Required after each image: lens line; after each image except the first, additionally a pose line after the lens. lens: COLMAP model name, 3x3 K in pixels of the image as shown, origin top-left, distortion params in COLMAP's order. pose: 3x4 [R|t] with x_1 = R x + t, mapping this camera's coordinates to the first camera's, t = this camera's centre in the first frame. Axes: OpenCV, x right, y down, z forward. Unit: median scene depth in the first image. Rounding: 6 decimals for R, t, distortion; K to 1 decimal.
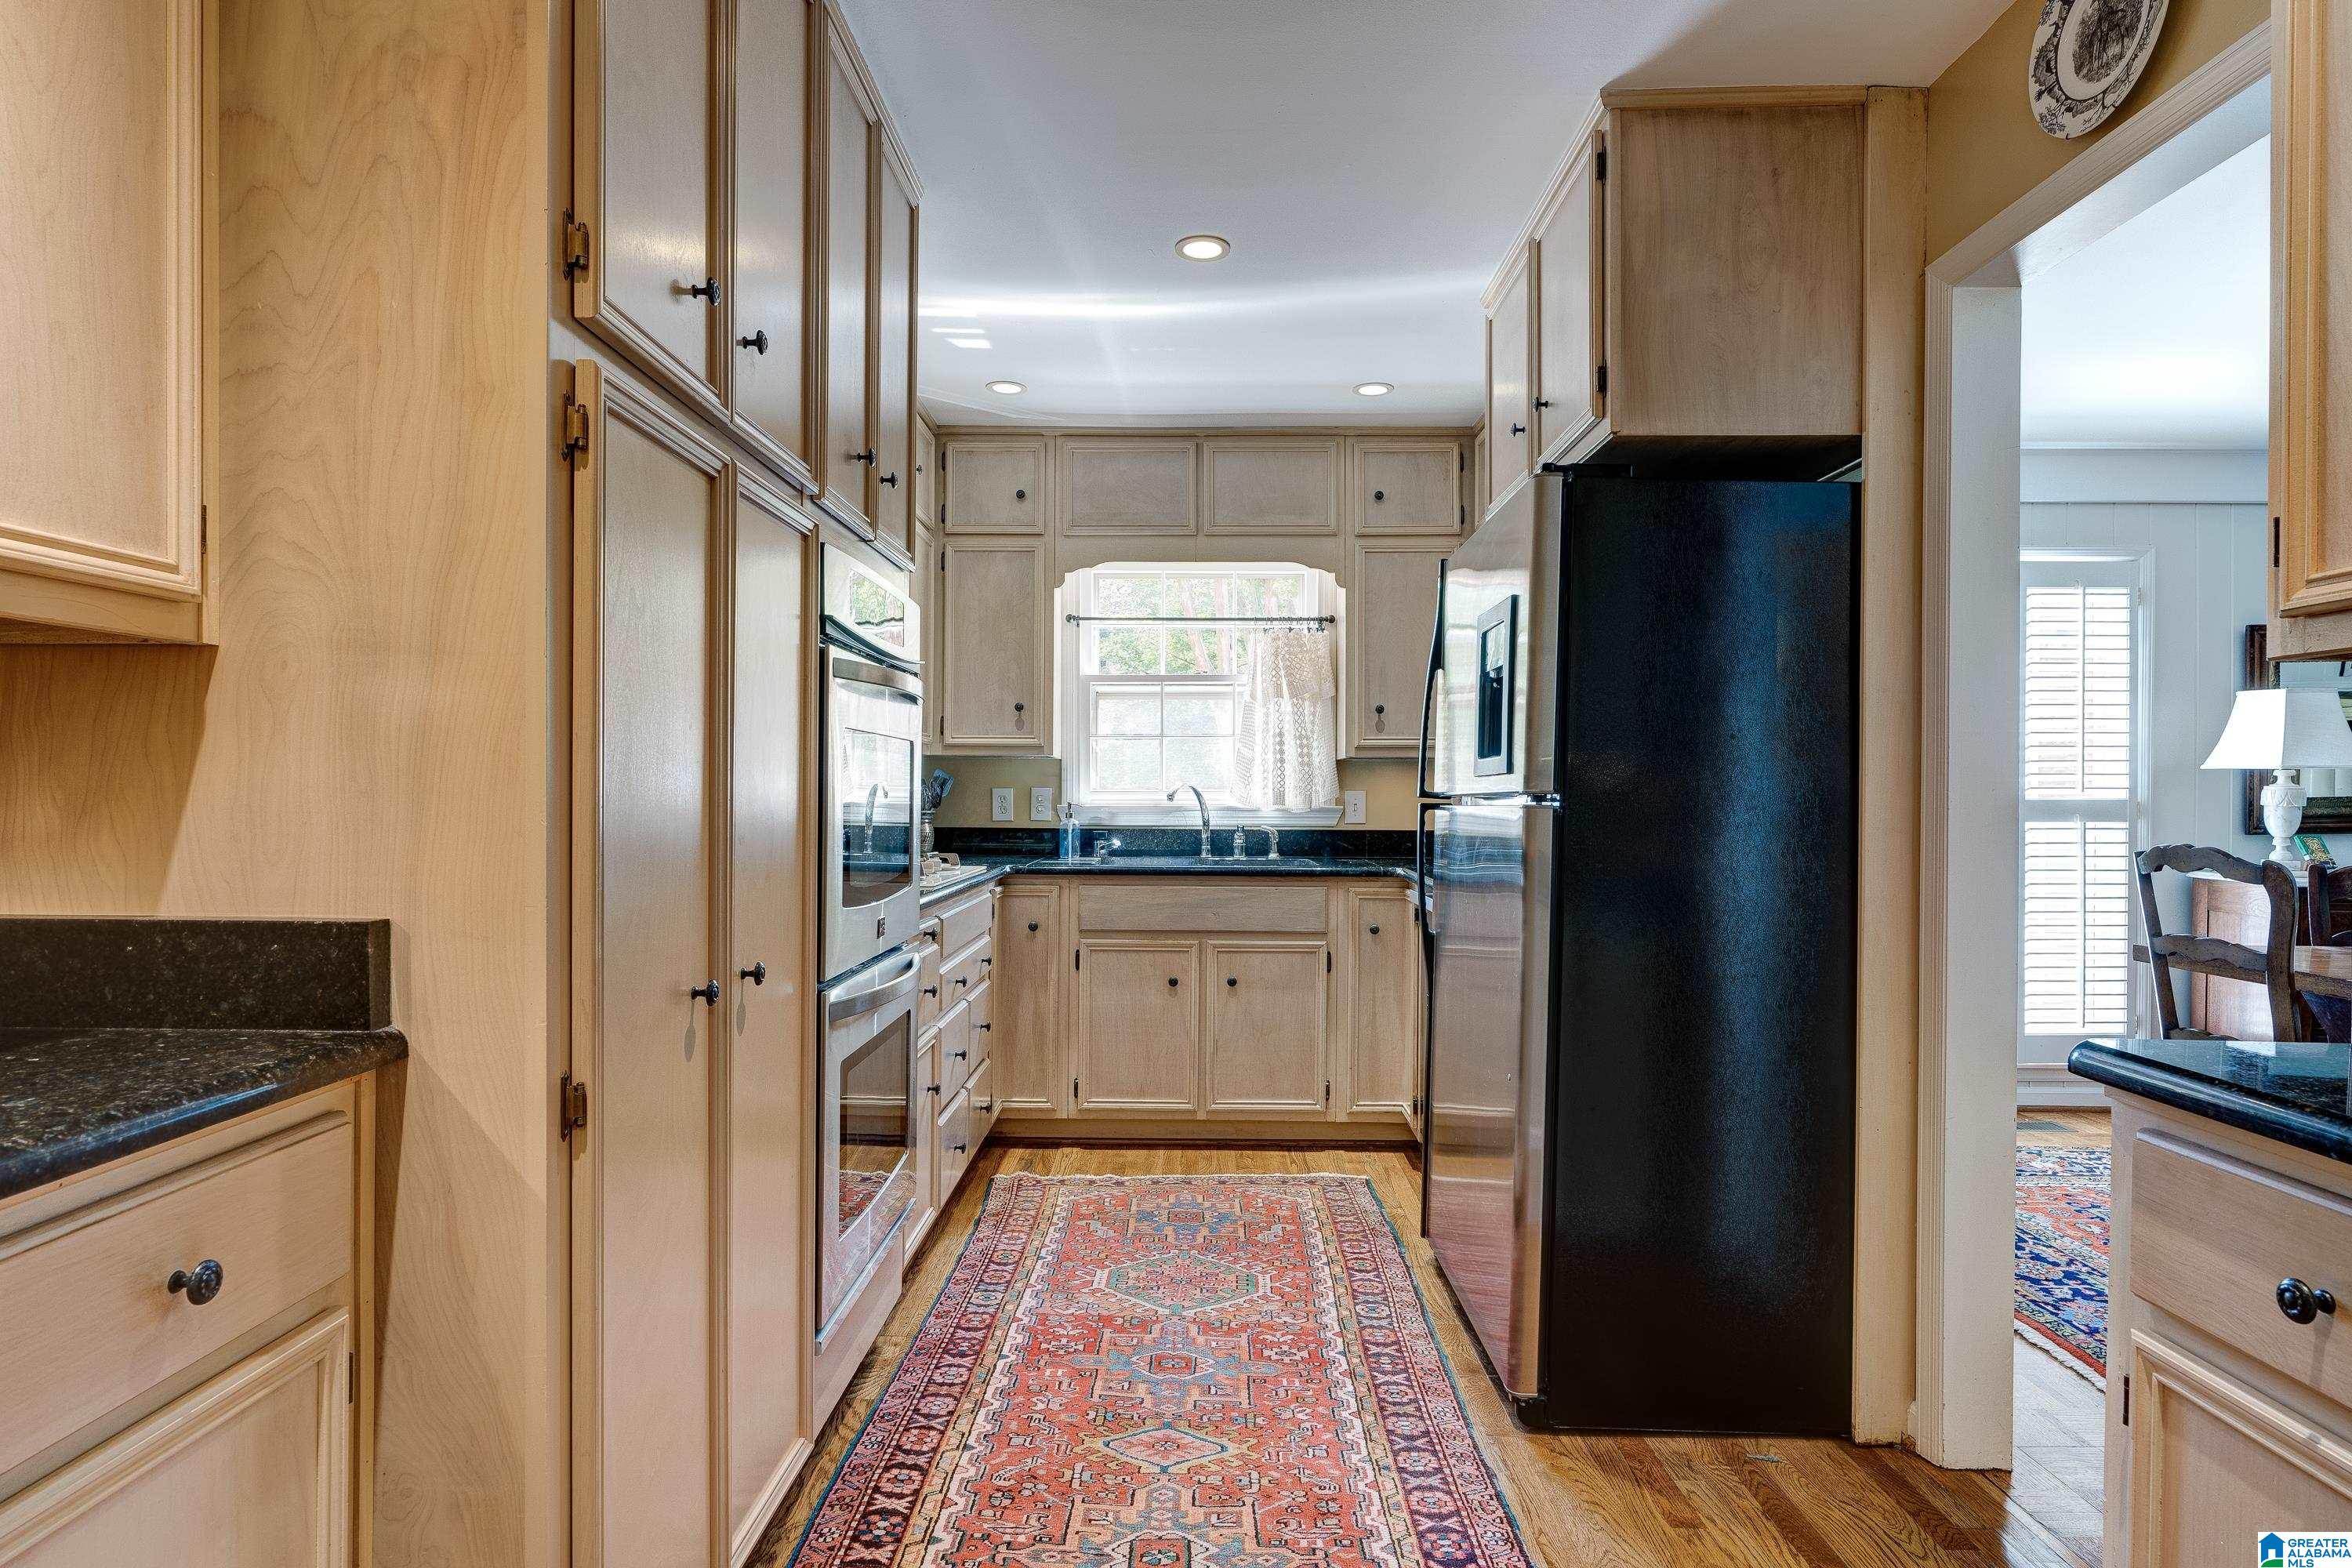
lens RADIAL K [[1250.0, 0, 1178.6], [0, 1250.0, 804.1], [0, 0, 1]] dist [-0.002054, -0.000230]
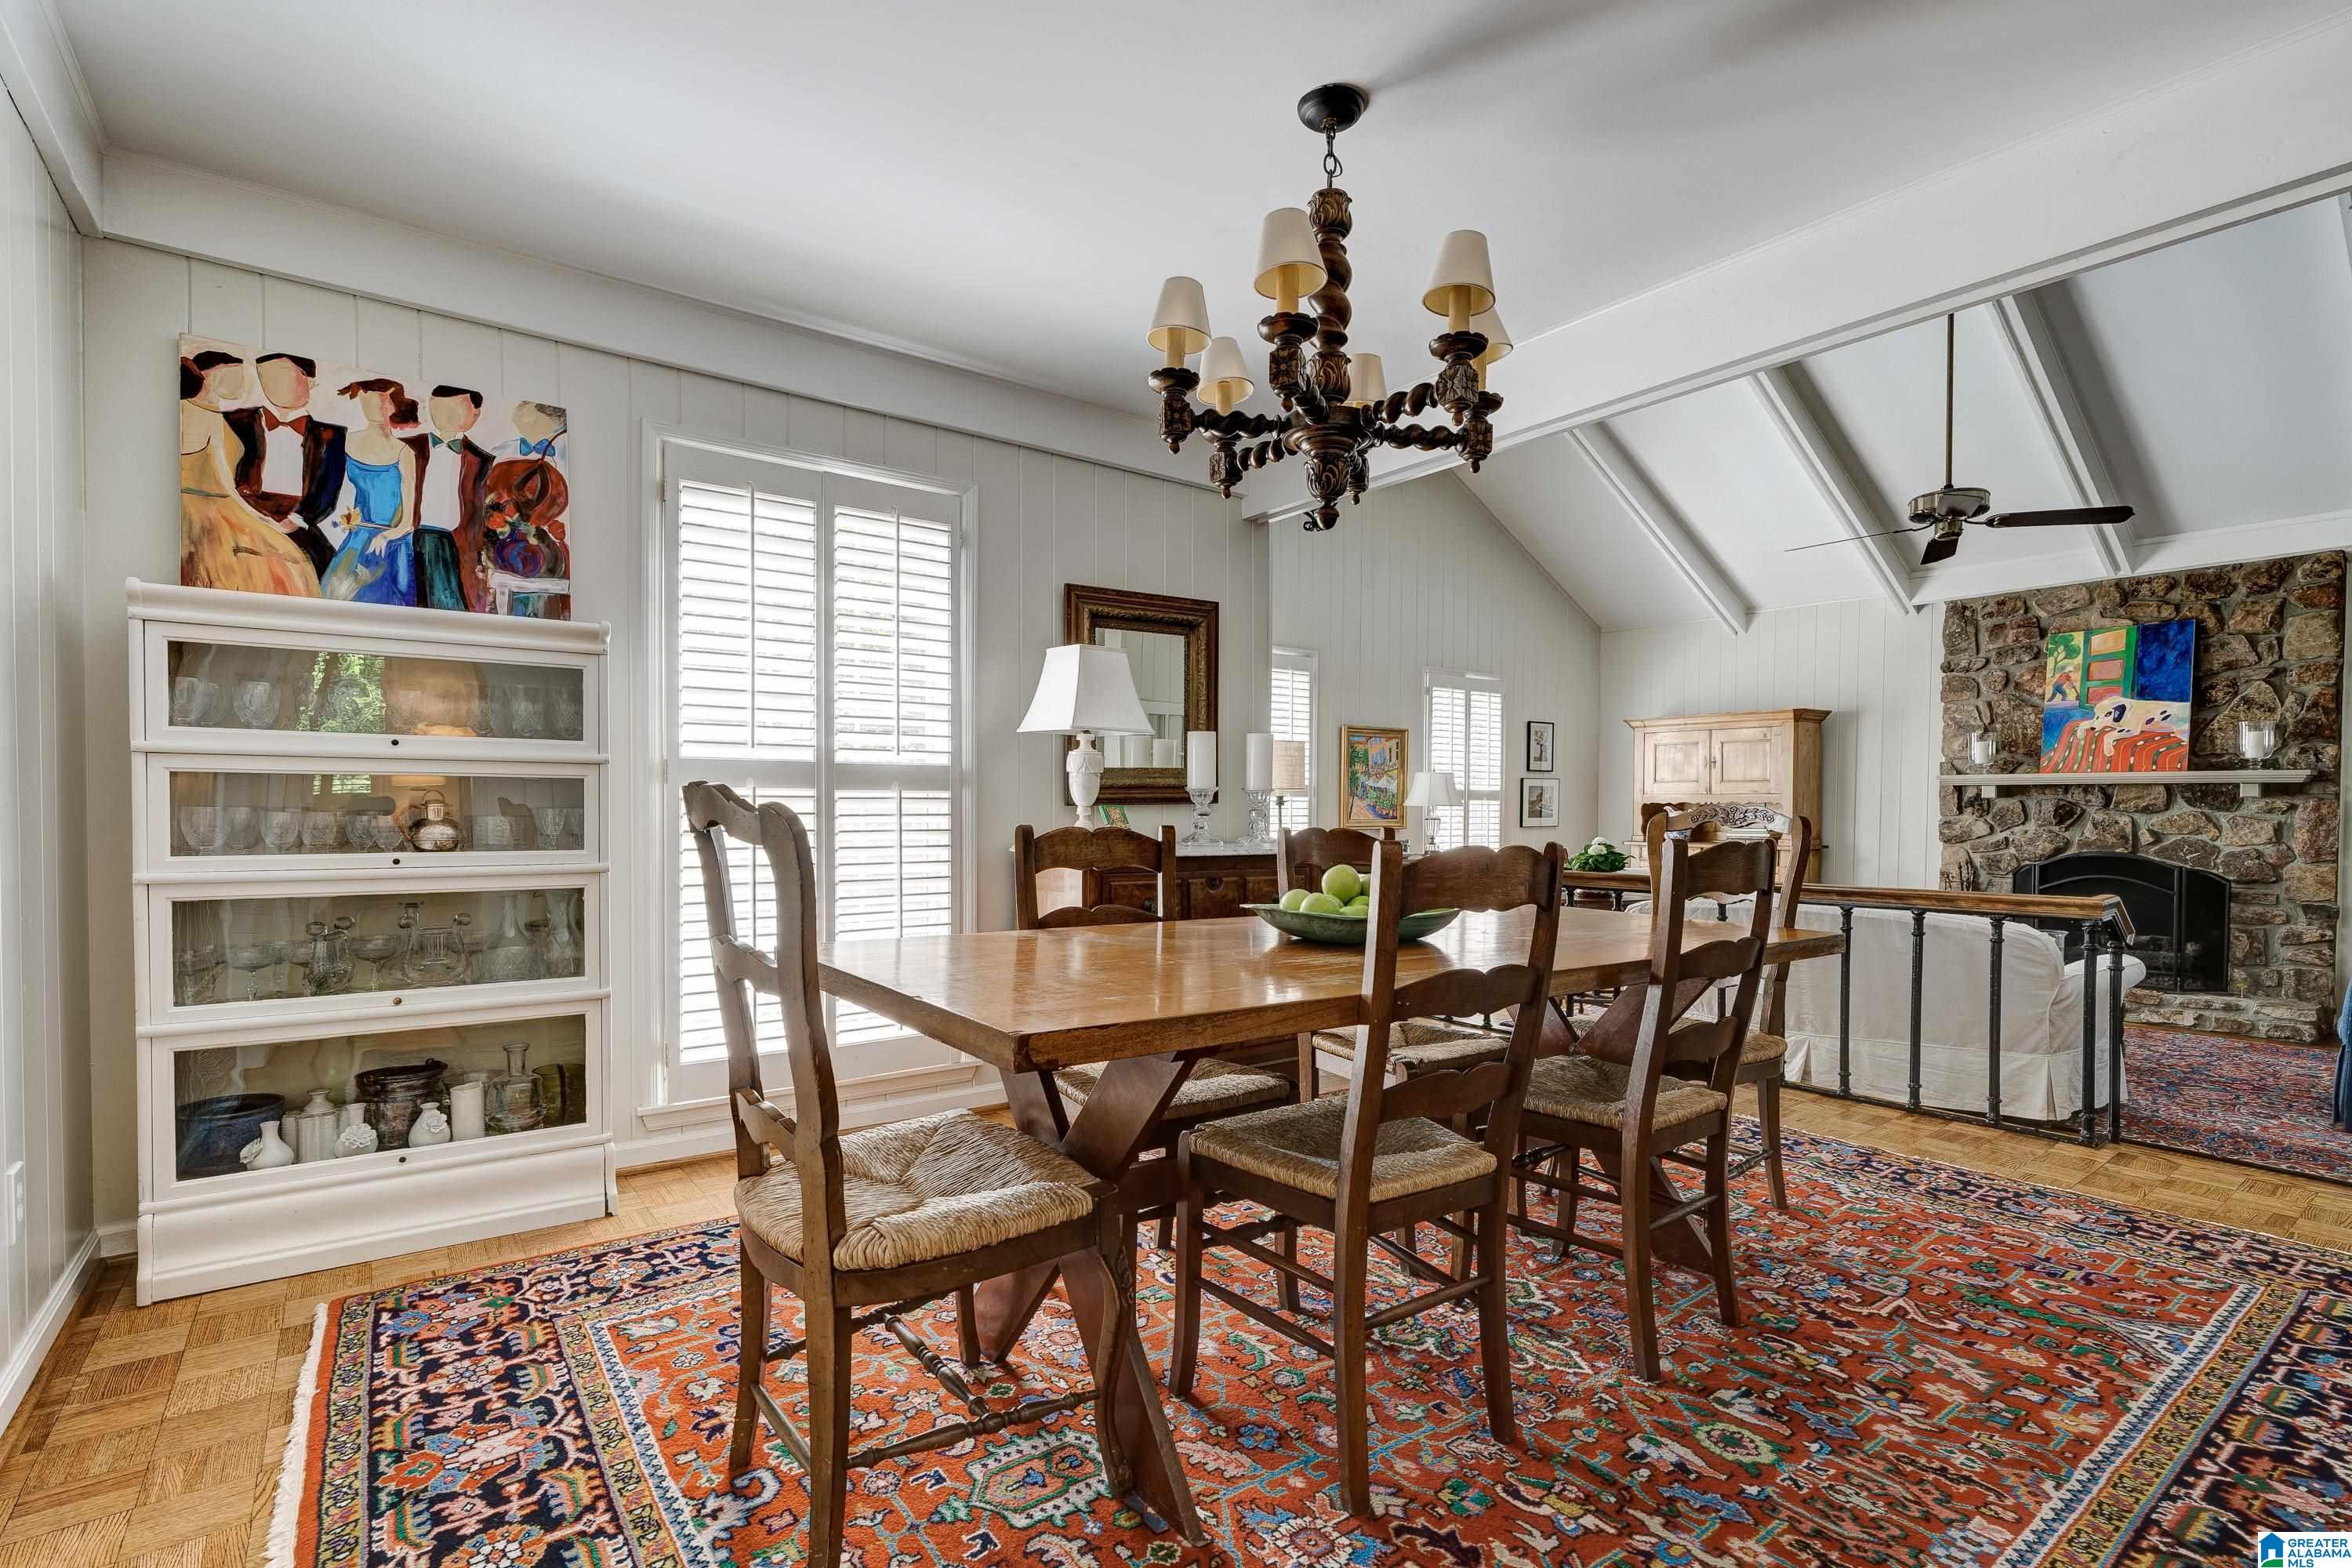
lens RADIAL K [[1111.2, 0, 1179.6], [0, 1111.2, 798.7], [0, 0, 1]] dist [-0.002992, -0.000342]
pose [[0.799781, -0.001626, 0.600289, 0.419901], [-0.002366, 0.999980, 0.005861, 0.015019], [-0.600287, -0.006108, 0.799762, 0.273167]]
